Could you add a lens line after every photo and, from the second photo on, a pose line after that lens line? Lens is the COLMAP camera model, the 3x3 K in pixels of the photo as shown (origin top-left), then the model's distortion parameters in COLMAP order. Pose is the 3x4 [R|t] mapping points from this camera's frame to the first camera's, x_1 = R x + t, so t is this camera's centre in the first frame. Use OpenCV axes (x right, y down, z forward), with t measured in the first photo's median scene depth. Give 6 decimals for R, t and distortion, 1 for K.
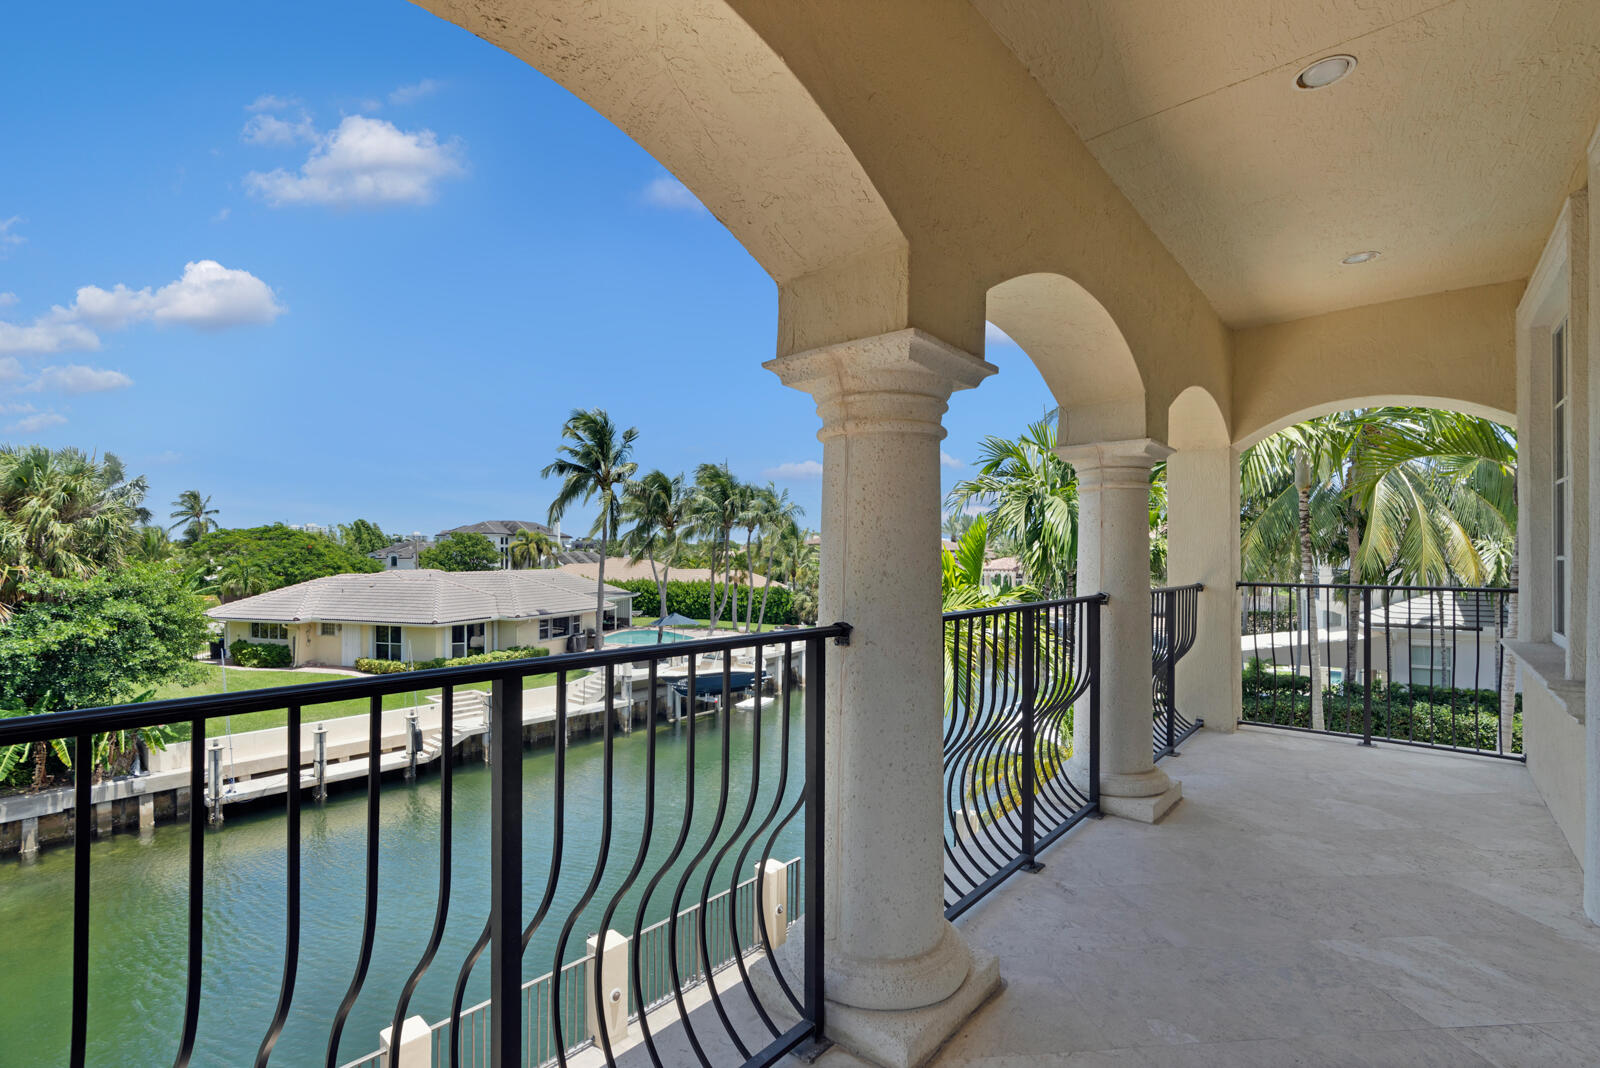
lens RADIAL K [[737.4, 0, 792.2], [0, 737.4, 544.5], [0, 0, 1]] dist [0.003755, 0.000599]
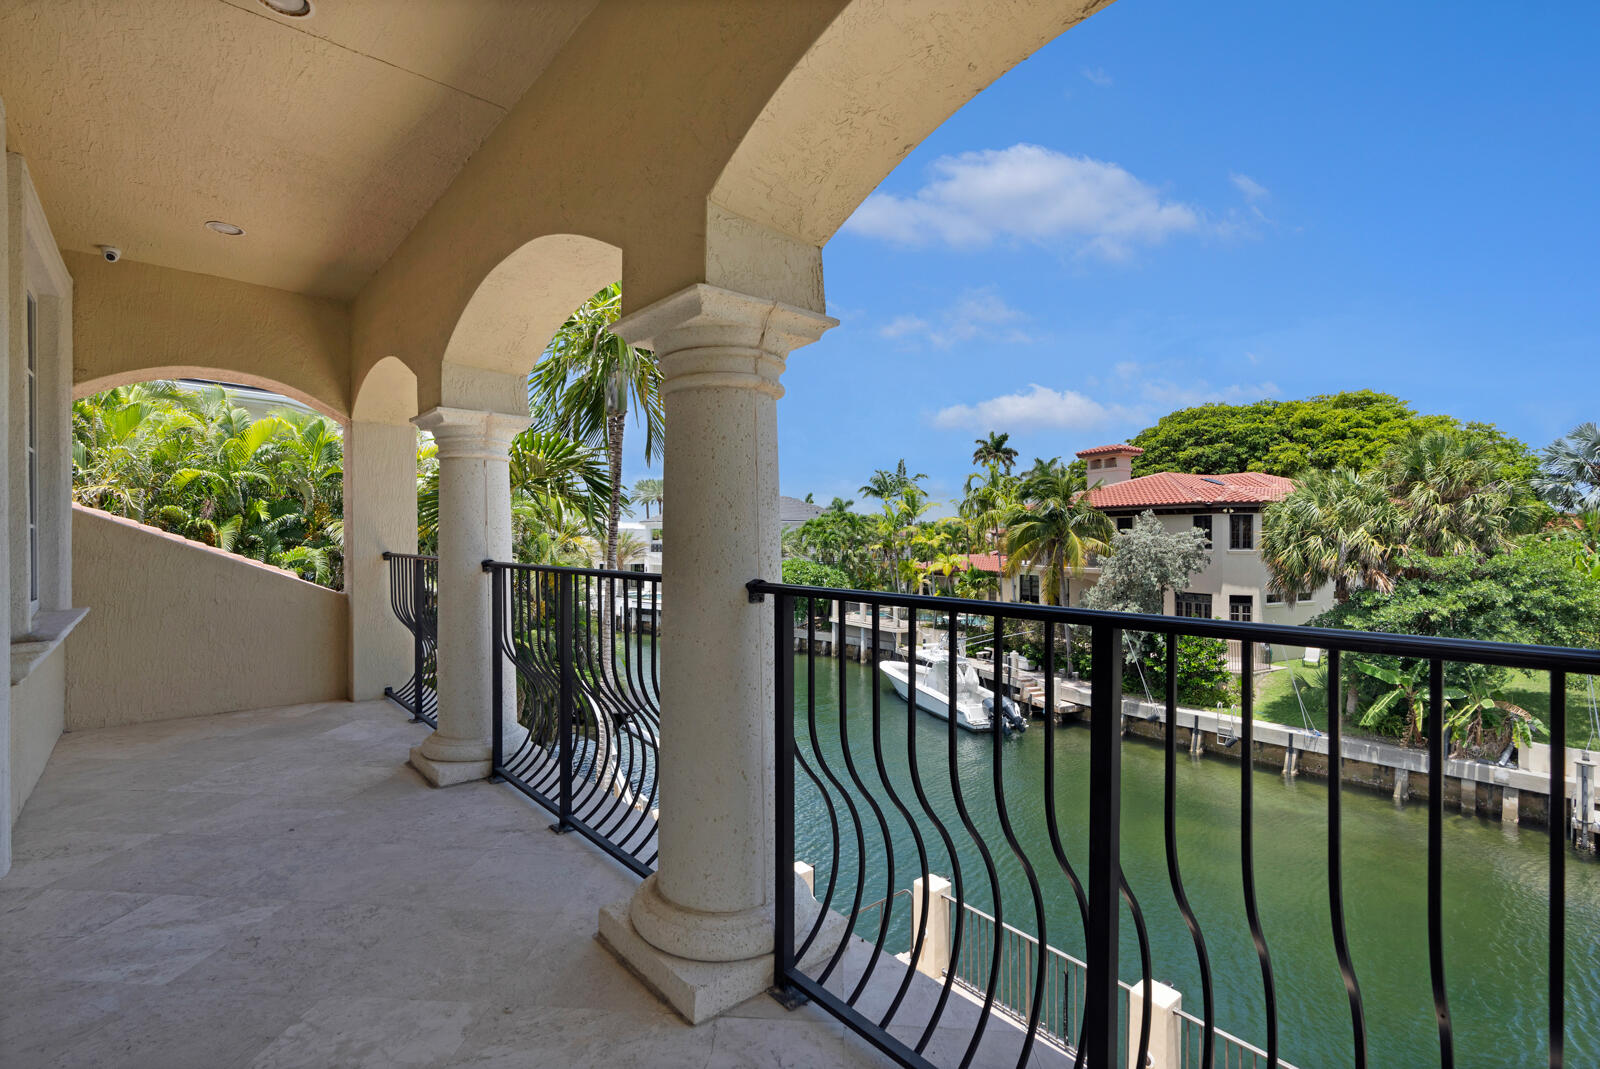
lens RADIAL K [[737.4, 0, 792.3], [0, 737.4, 534.0], [0, 0, 1]] dist [0.003755, 0.000599]
pose [[-0.164866, -0.004545, -0.986306, 0.236318], [0.011565, 0.999912, -0.006541, 0.008697], [0.986248, -0.012485, -0.164799, 0.276271]]
